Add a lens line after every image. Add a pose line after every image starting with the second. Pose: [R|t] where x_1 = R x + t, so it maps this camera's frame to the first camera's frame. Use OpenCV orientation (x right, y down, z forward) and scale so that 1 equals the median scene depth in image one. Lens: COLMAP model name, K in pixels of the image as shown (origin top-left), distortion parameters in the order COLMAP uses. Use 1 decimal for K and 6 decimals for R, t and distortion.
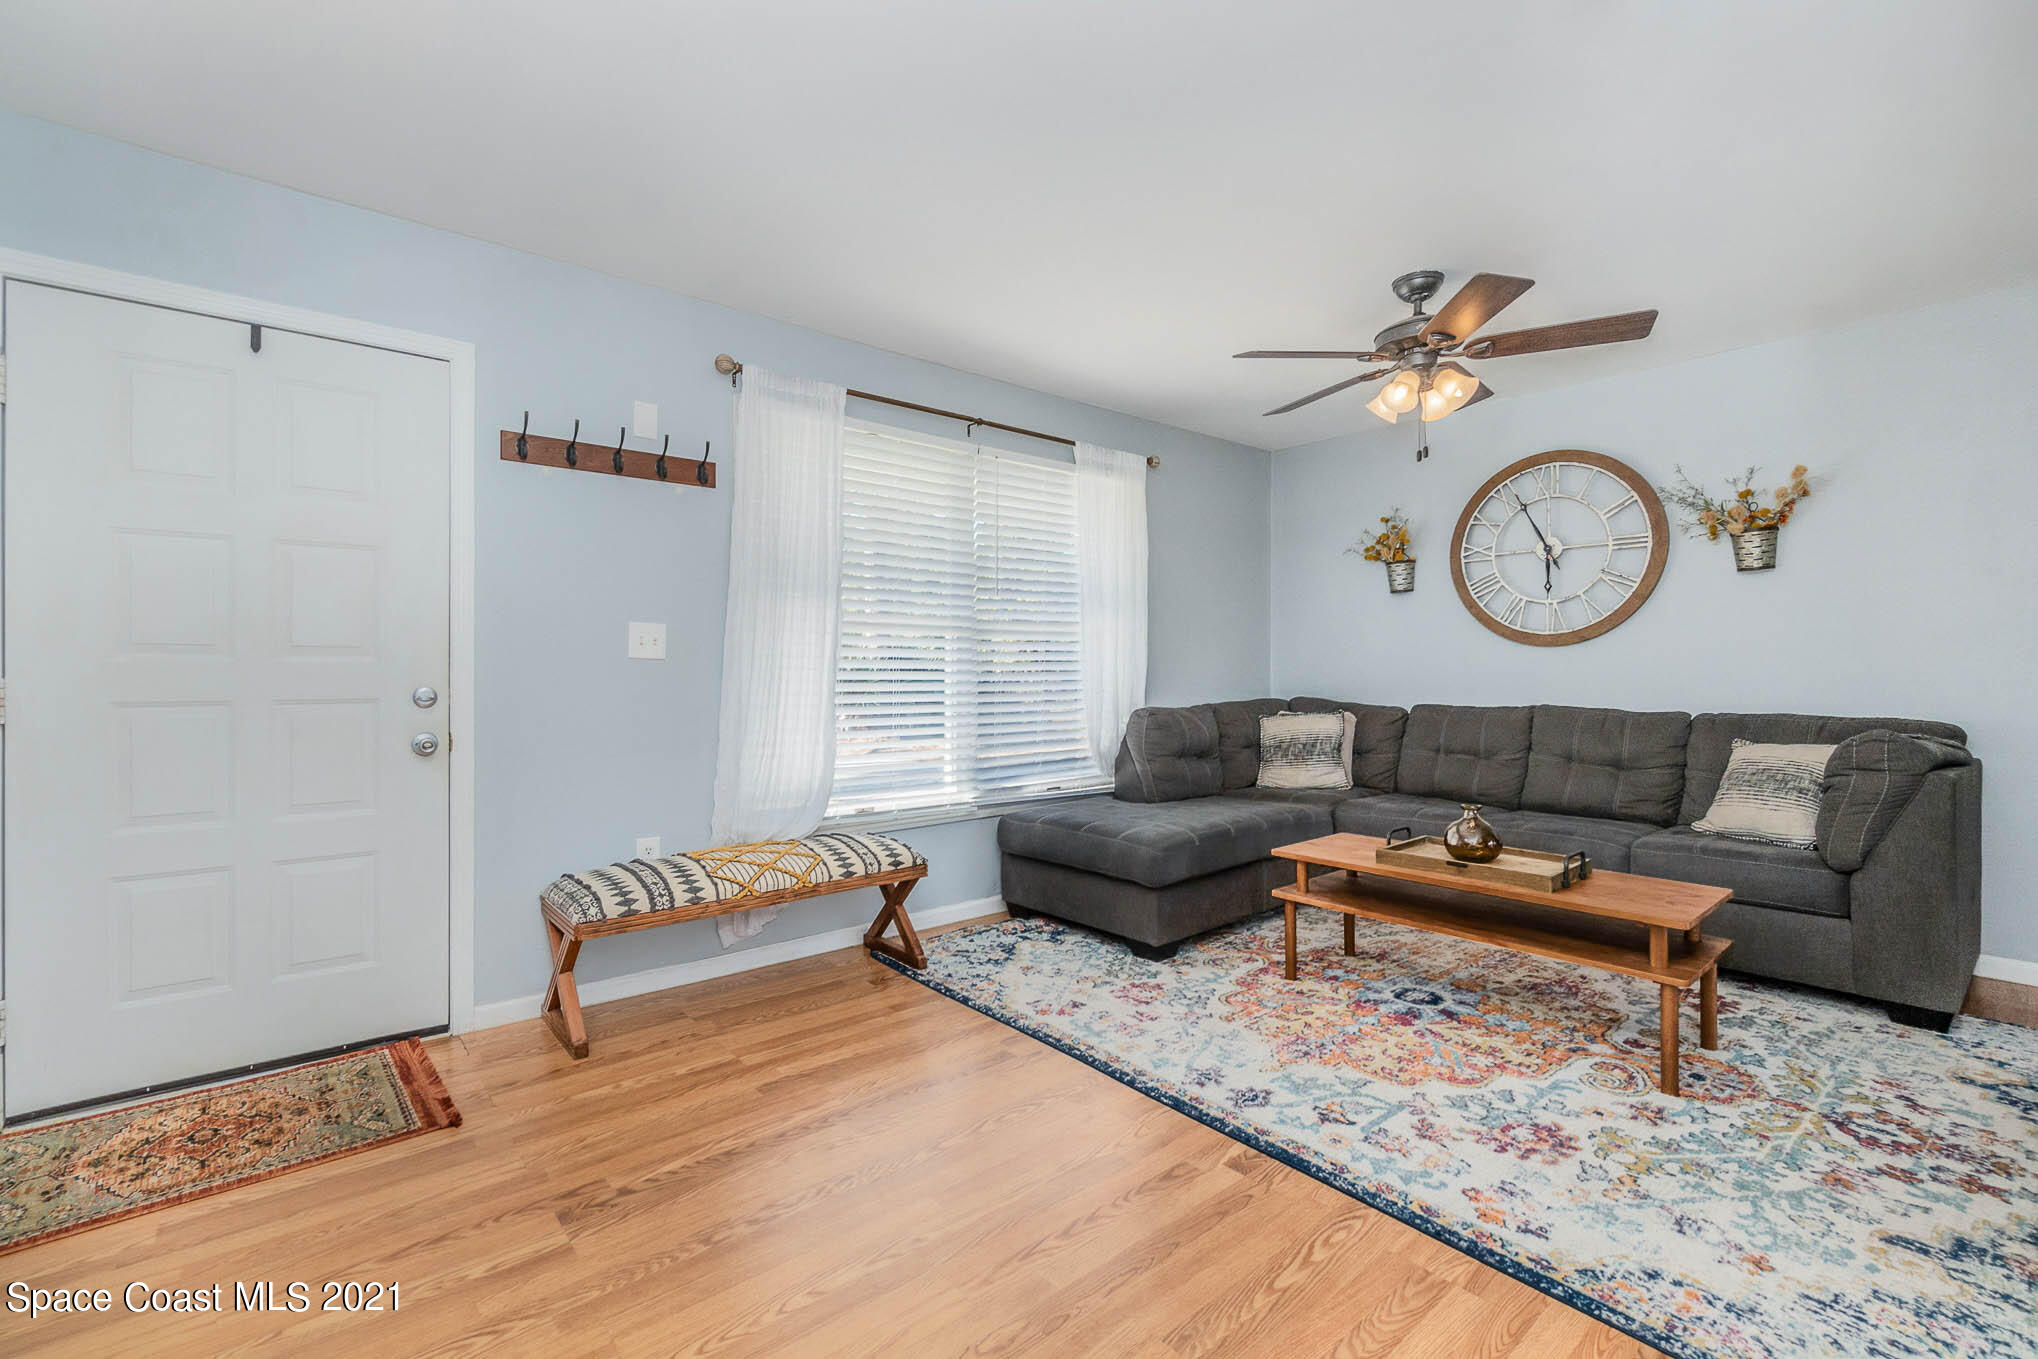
lens RADIAL K [[878.1, 0, 988.9], [0, 878.1, 681.5], [0, 0, 1]] dist [-0.008487, 0.003071]
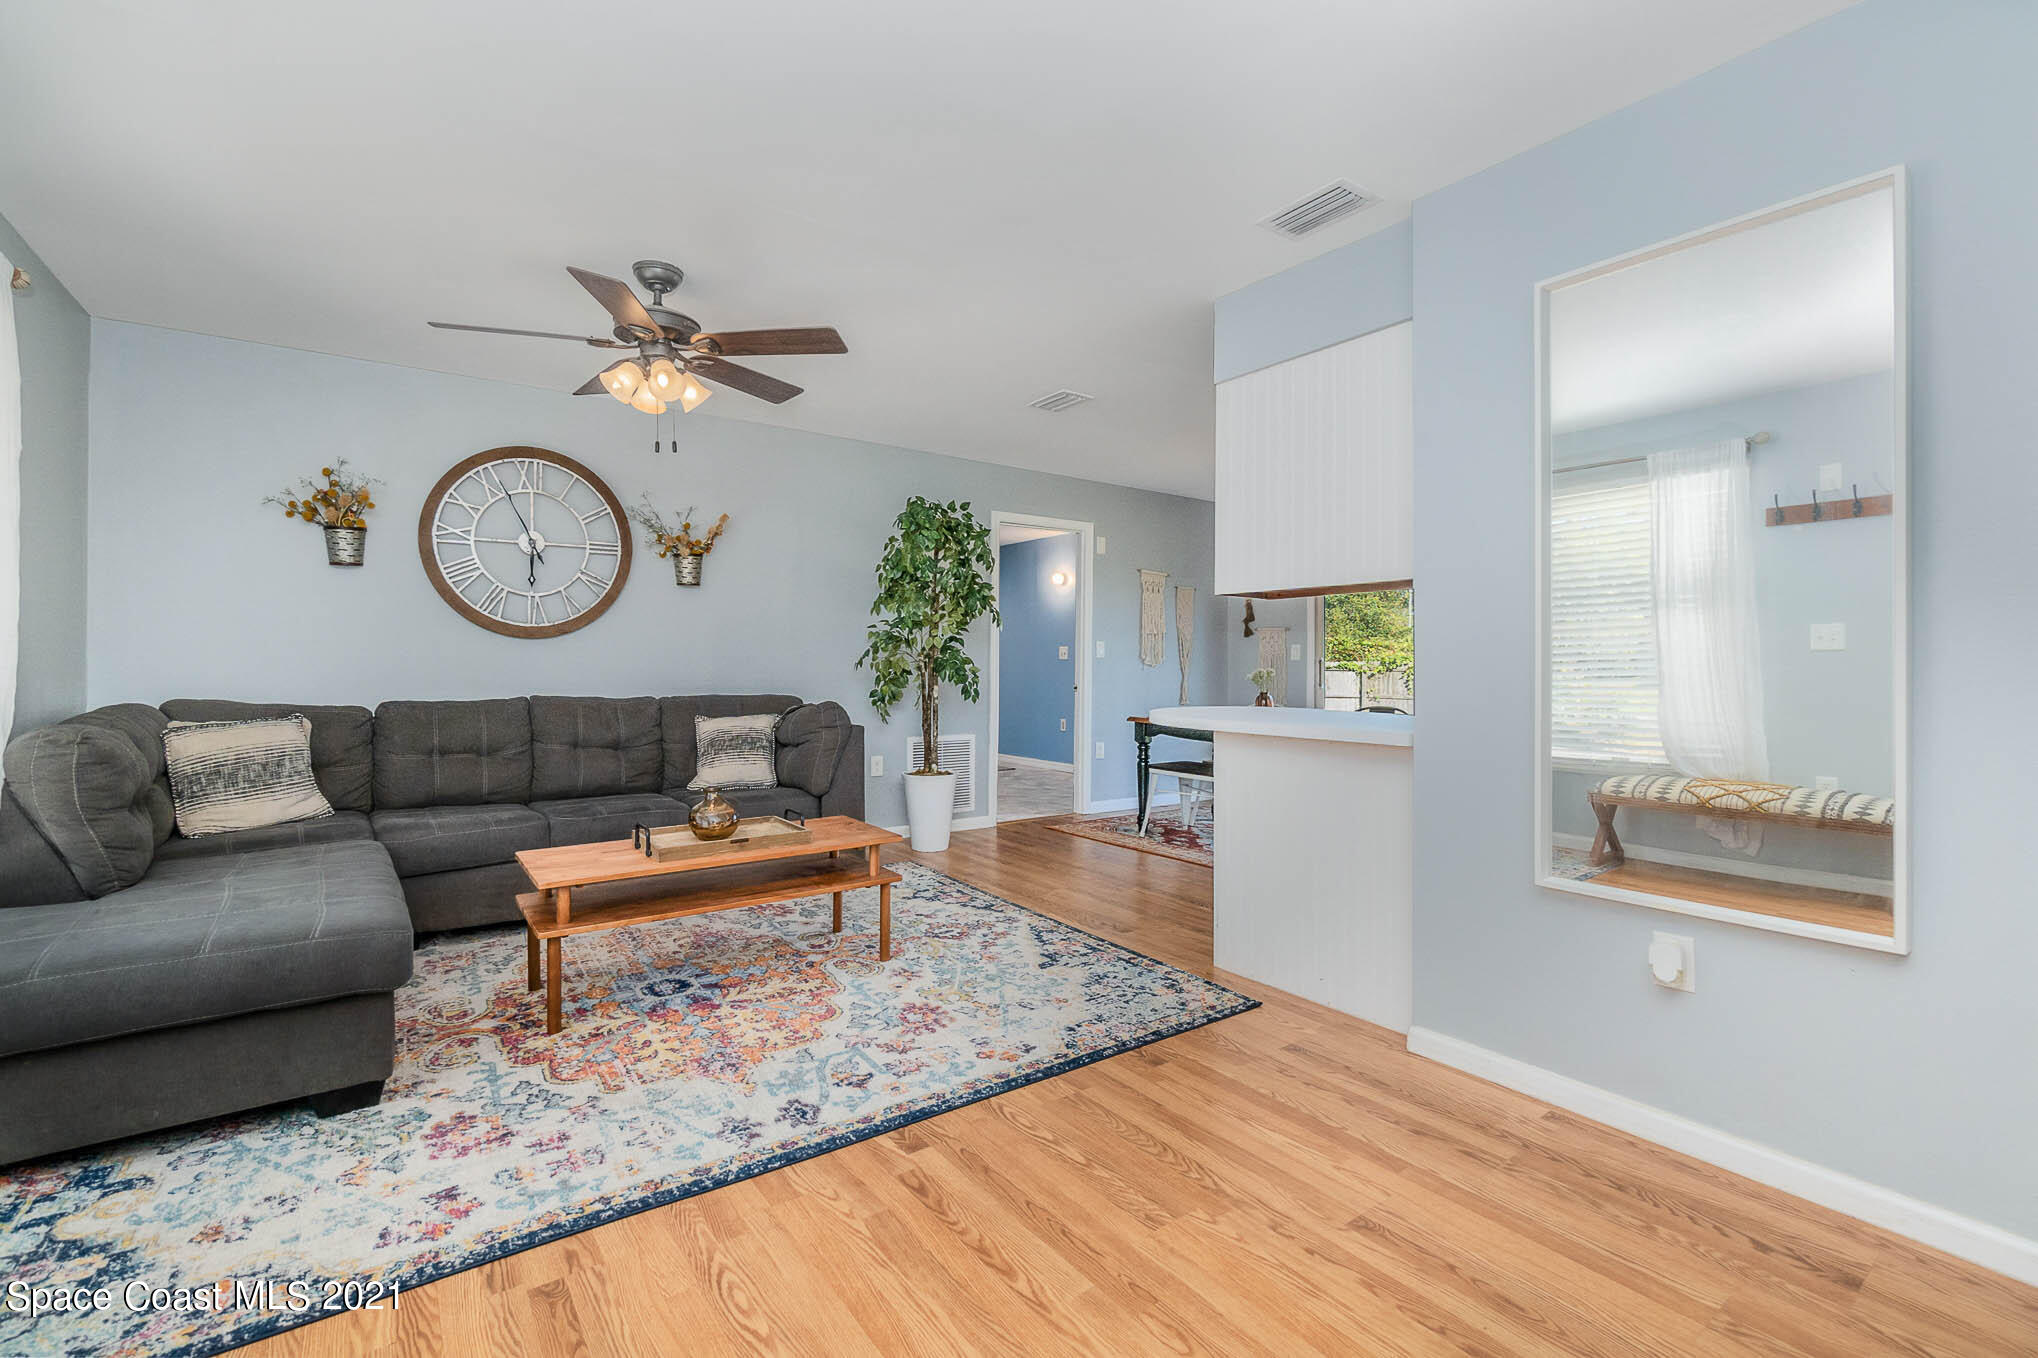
lens RADIAL K [[878.1, 0, 1001.3], [0, 878.1, 676.0], [0, 0, 1]] dist [-0.008487, 0.003071]
pose [[0.063140, -0.014014, 0.997906, -0.475409], [0.008240, 0.999875, 0.013521, -0.007808], [-0.997971, 0.007369, 0.063248, 0.540378]]
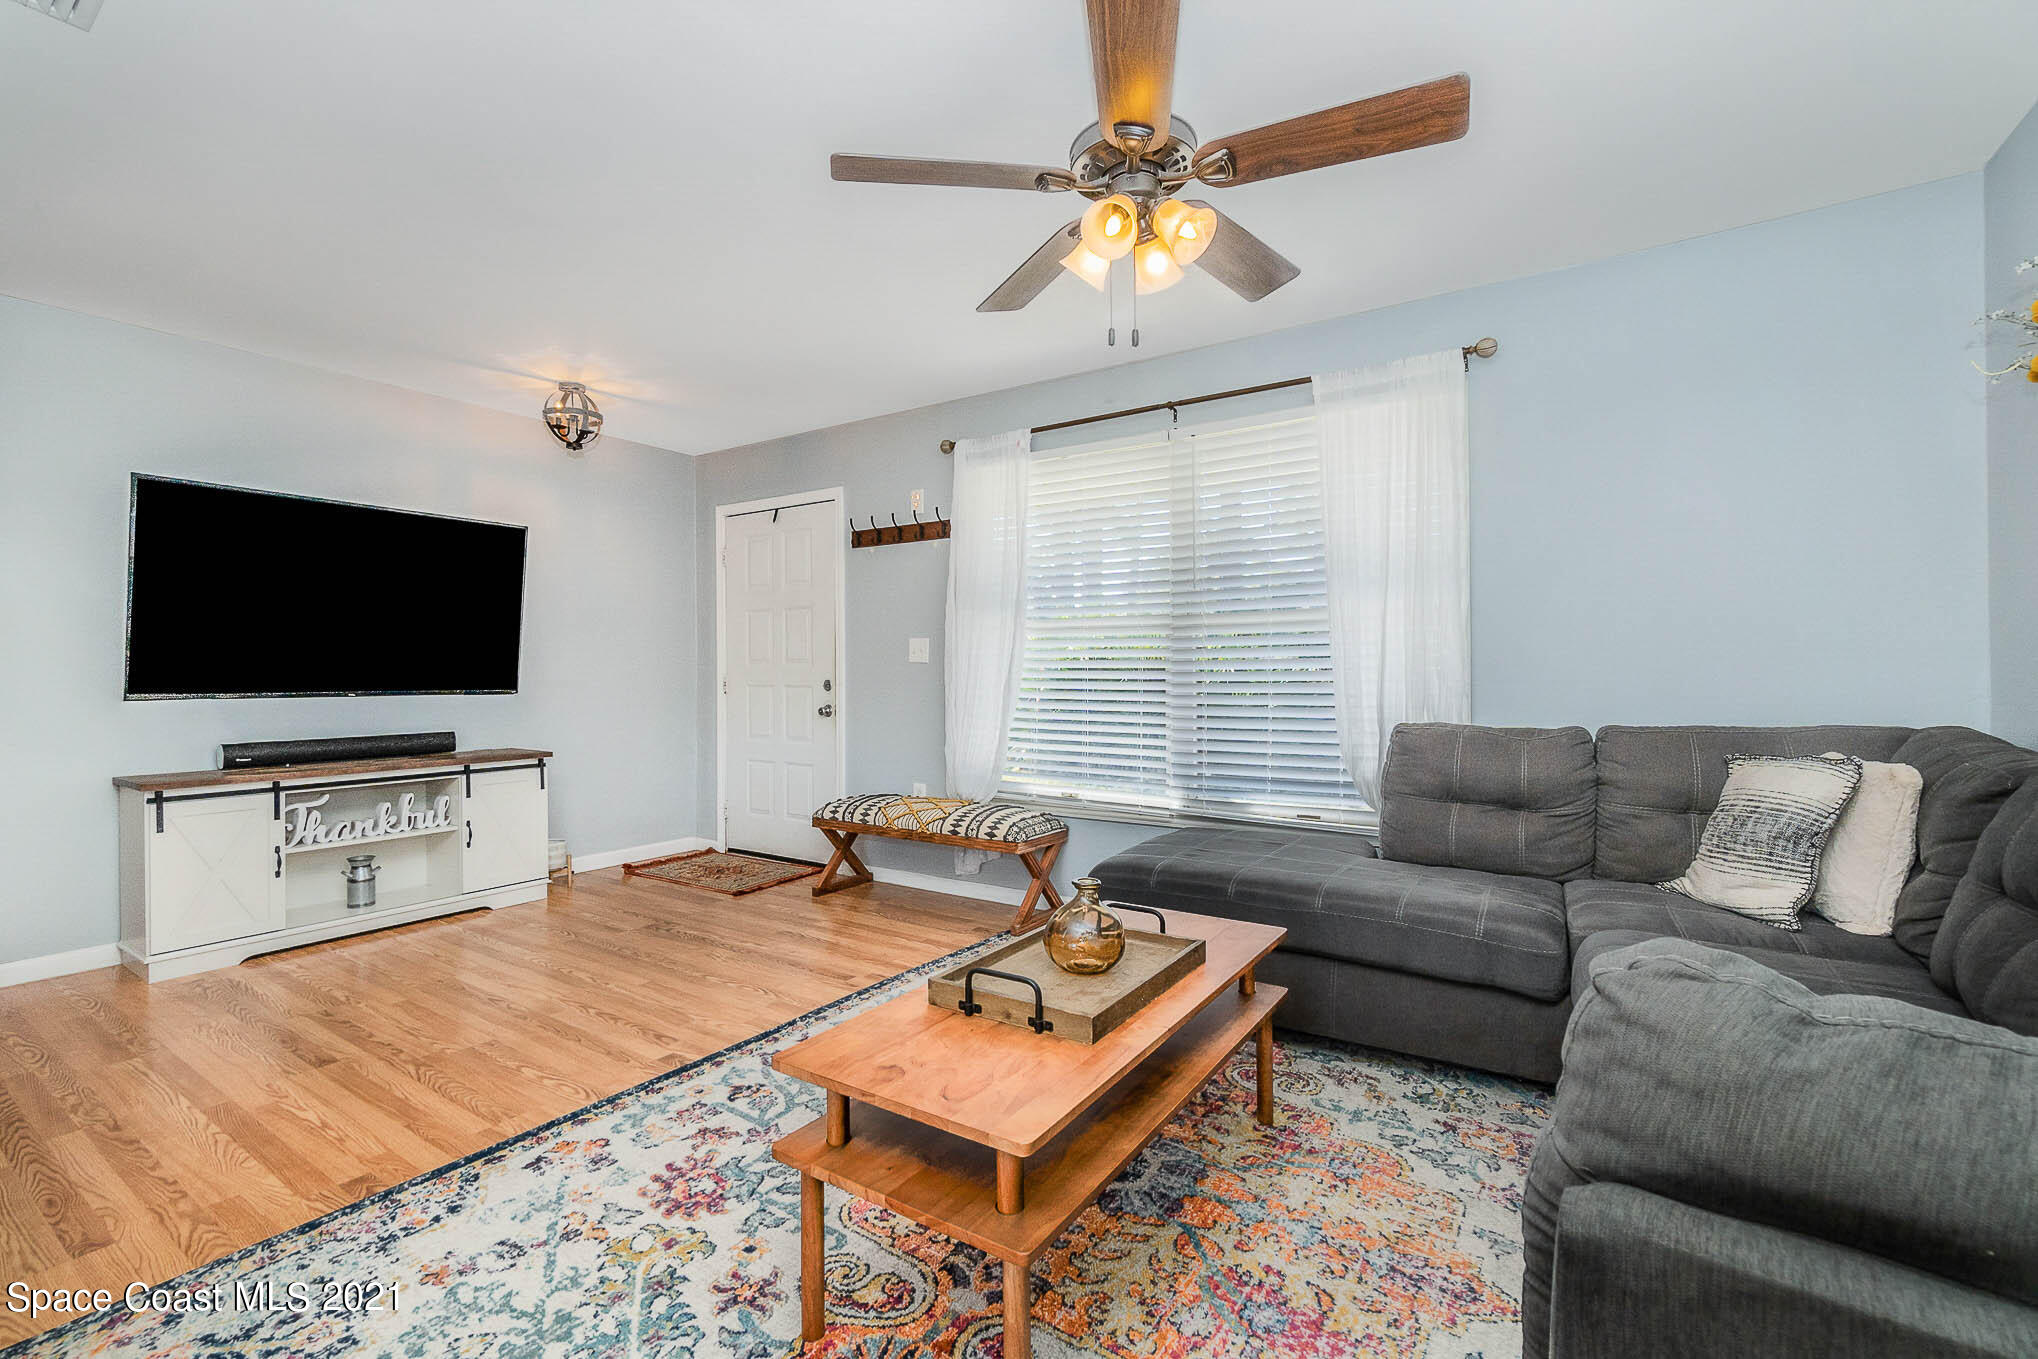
lens RADIAL K [[878.1, 0, 999.8], [0, 878.1, 675.6], [0, 0, 1]] dist [-0.008487, 0.003071]
pose [[0.287277, 0.005637, -0.957831, 1.077709], [-0.008695, 0.999957, 0.003277, -0.009960], [0.957808, 0.007387, 0.287314, 0.711472]]
